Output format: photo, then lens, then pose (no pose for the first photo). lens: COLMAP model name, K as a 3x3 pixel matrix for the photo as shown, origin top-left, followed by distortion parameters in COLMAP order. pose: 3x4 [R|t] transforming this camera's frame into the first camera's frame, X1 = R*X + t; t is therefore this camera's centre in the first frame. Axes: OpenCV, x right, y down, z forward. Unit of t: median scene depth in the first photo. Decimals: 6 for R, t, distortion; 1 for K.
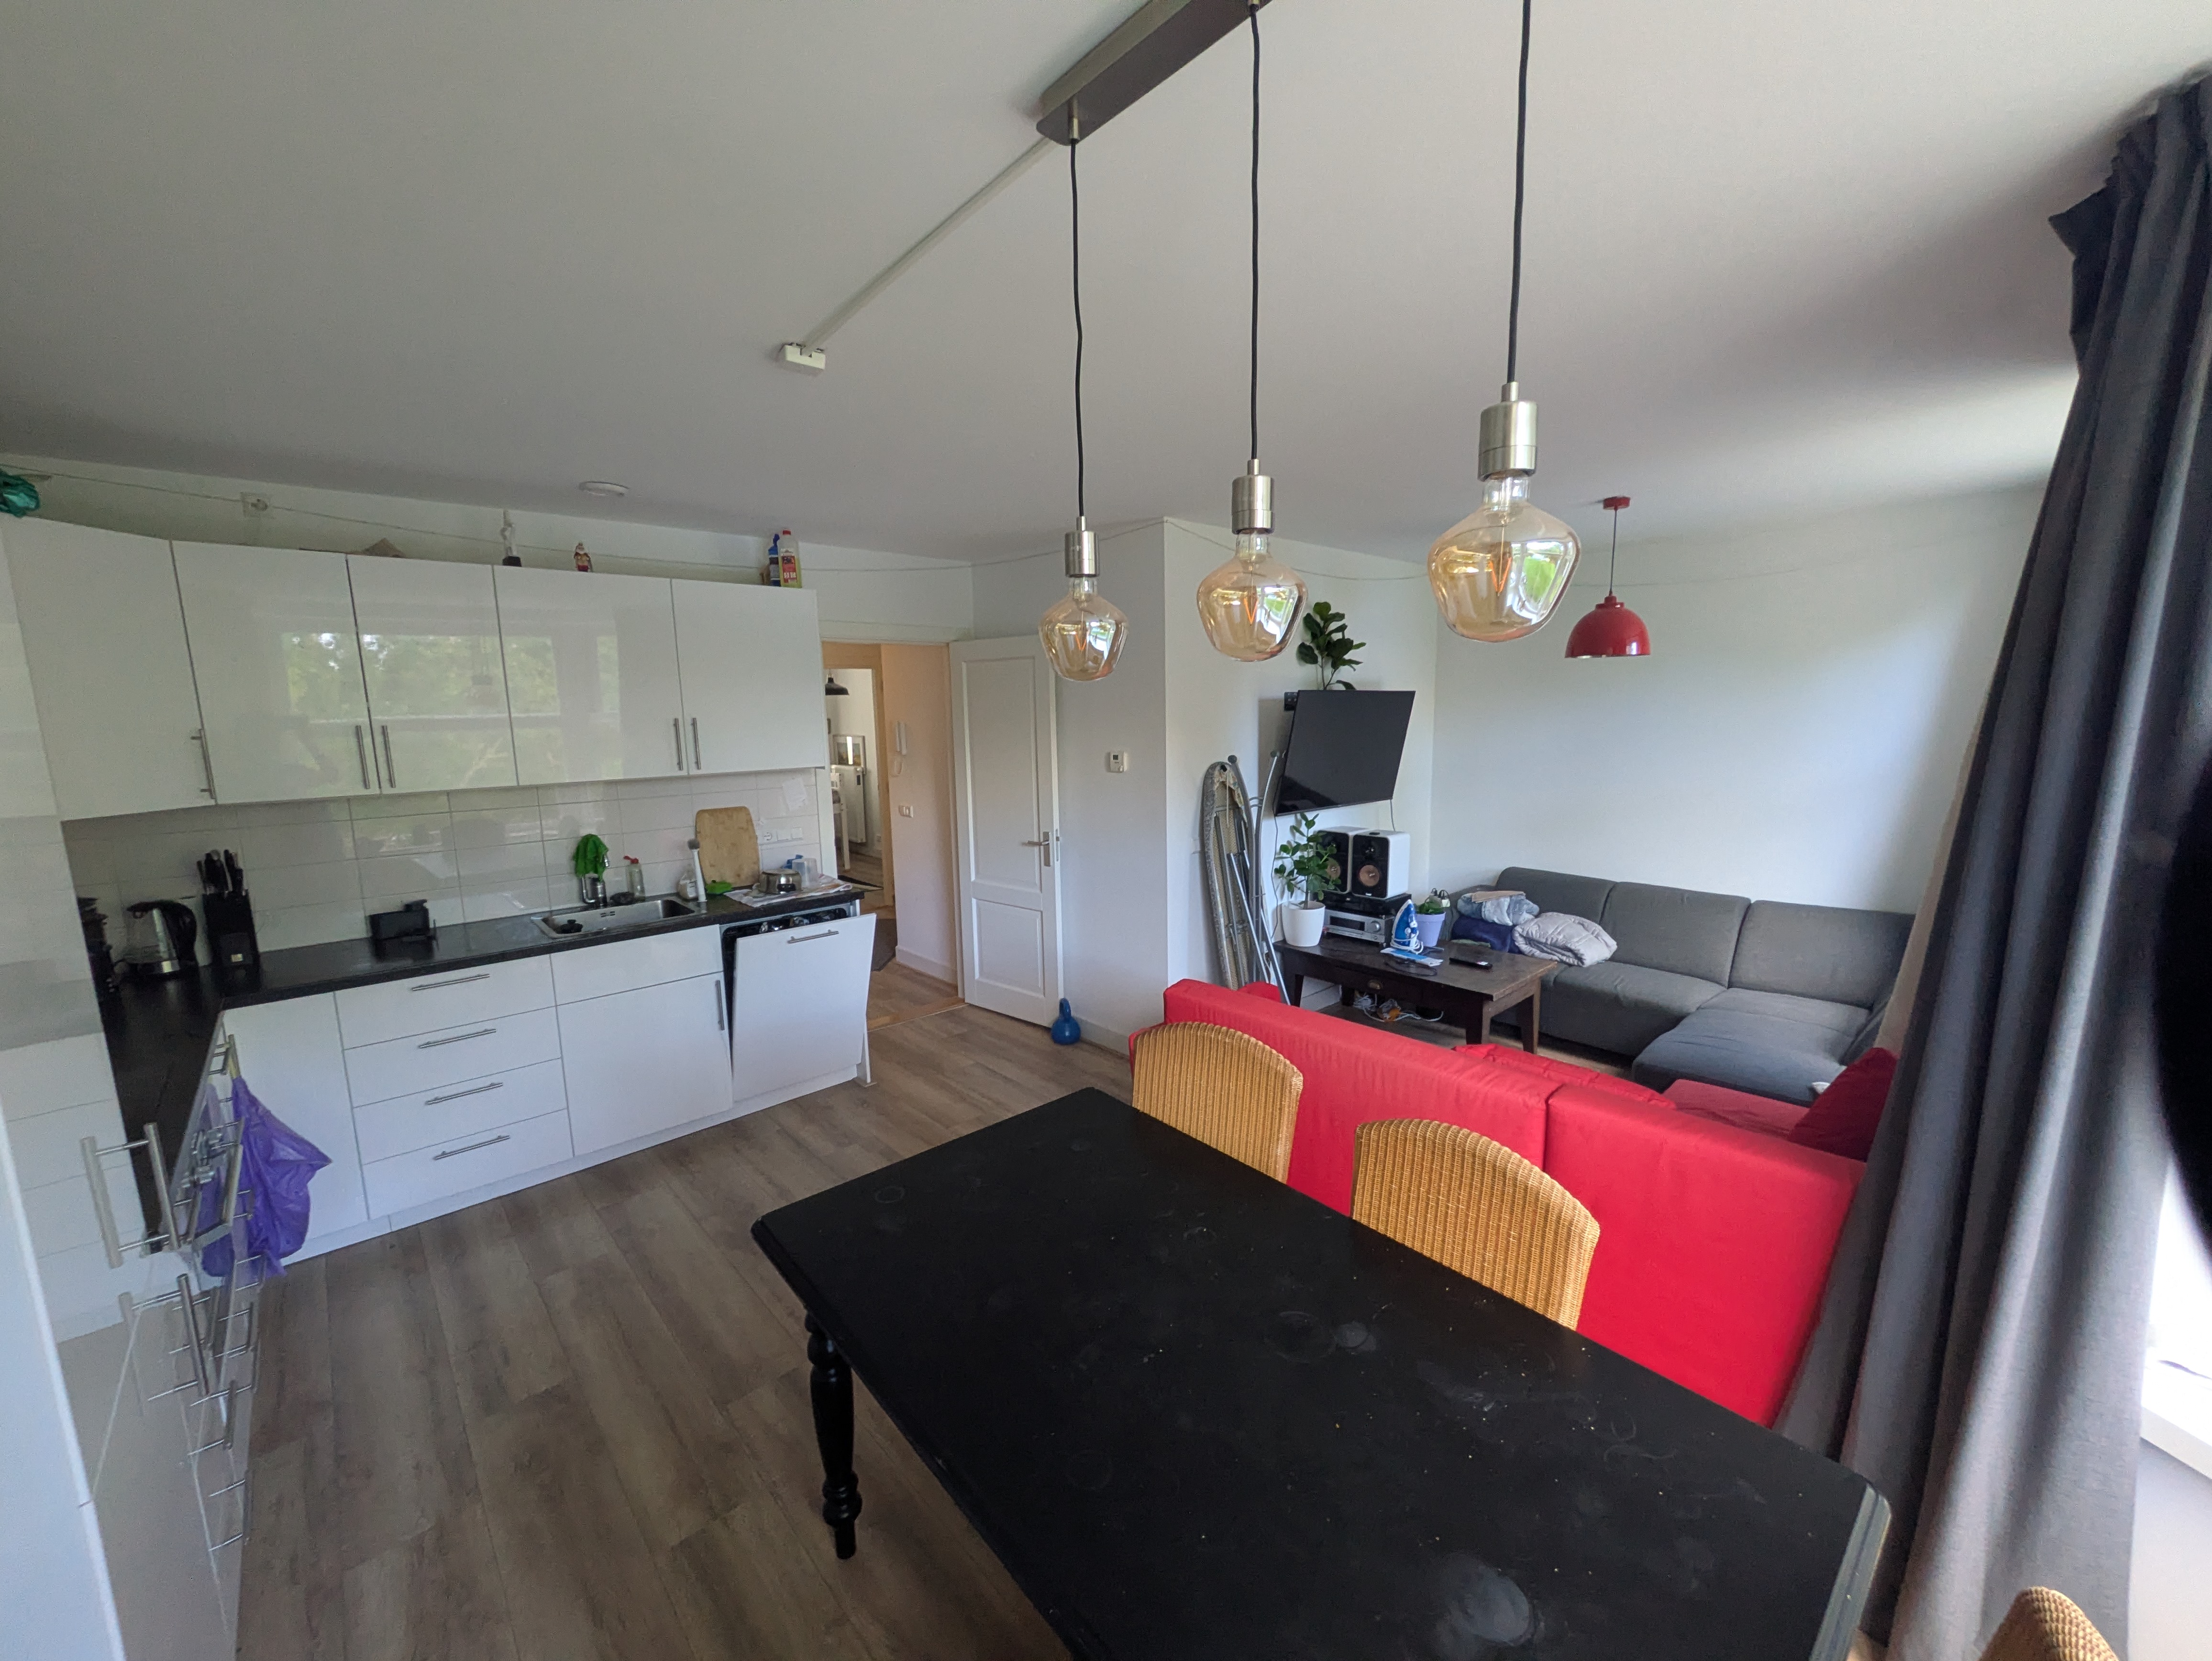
lens RADIAL K [[870.0, 0, 1122.0], [0, 870.0, 839.4], [0, 0, 1]] dist [-0.004489, -0.000288]
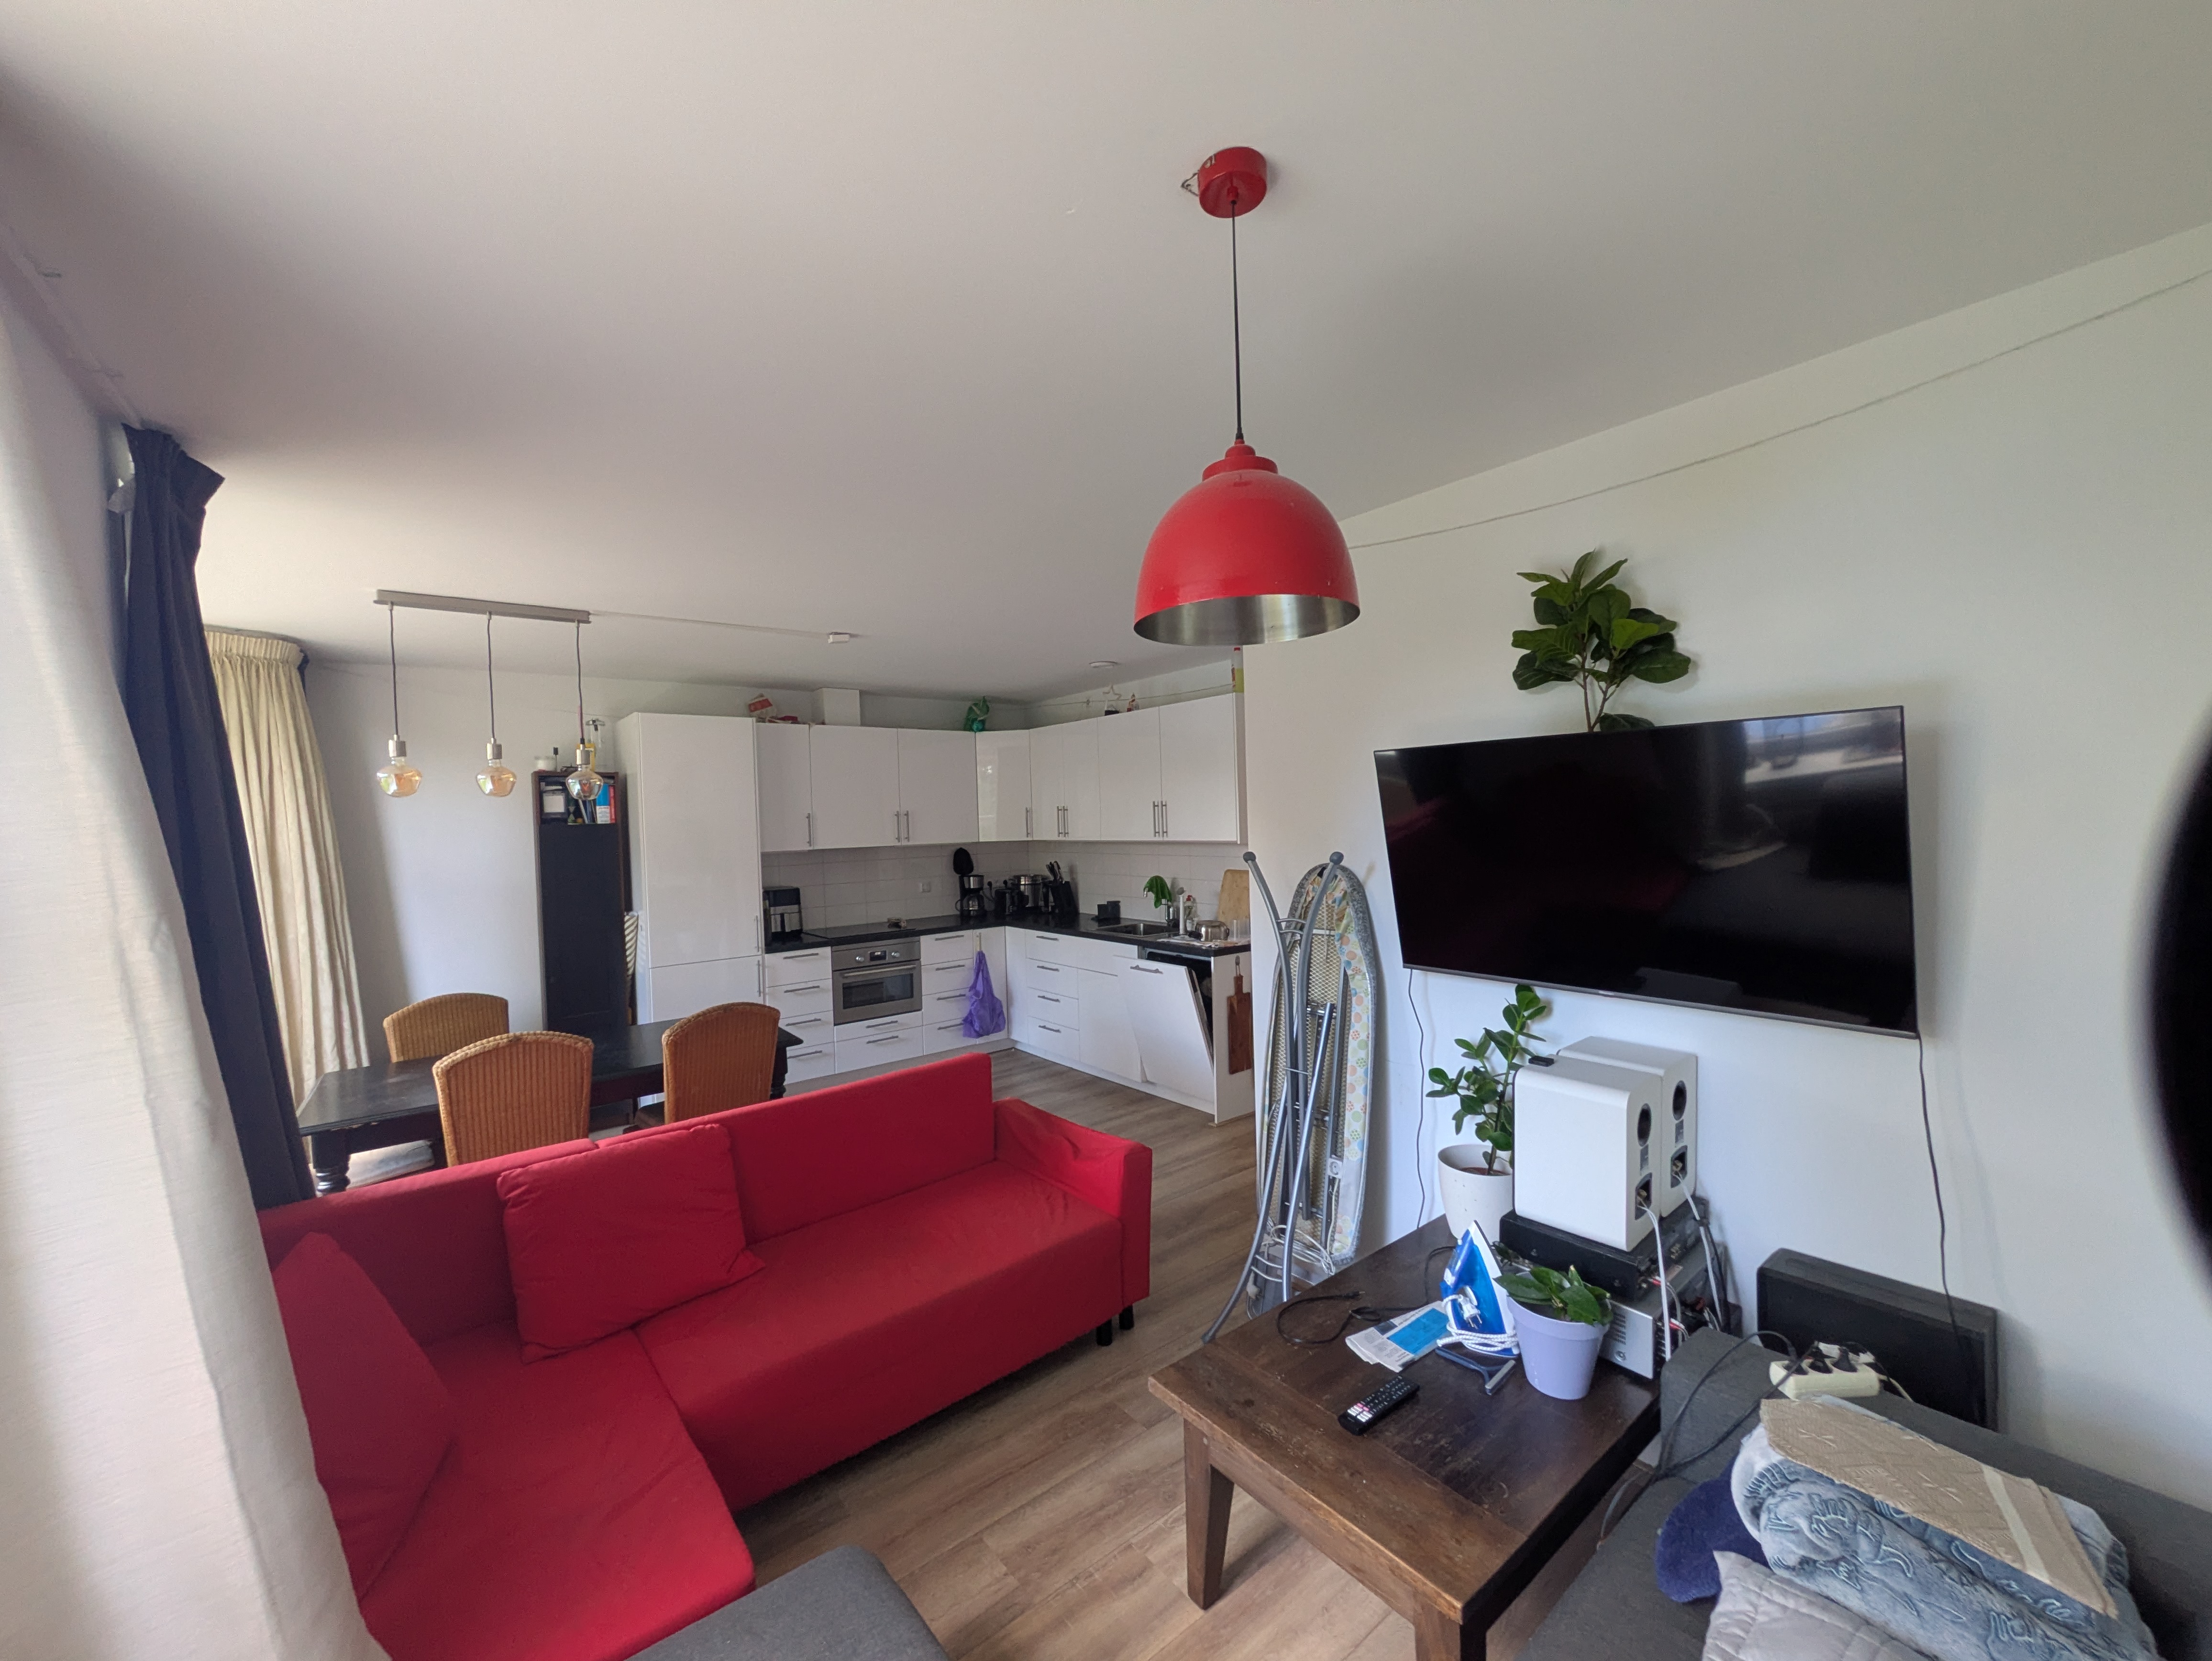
lens RADIAL K [[870.0, 0, 1122.1], [0, 870.0, 841.7], [0, 0, 1]] dist [-0.004489, -0.000288]
pose [[-0.072970, 0.044242, -0.996352, 0.901923], [-0.129252, 0.990171, 0.053434, -0.136787], [0.988923, 0.132680, -0.066534, 1.006916]]
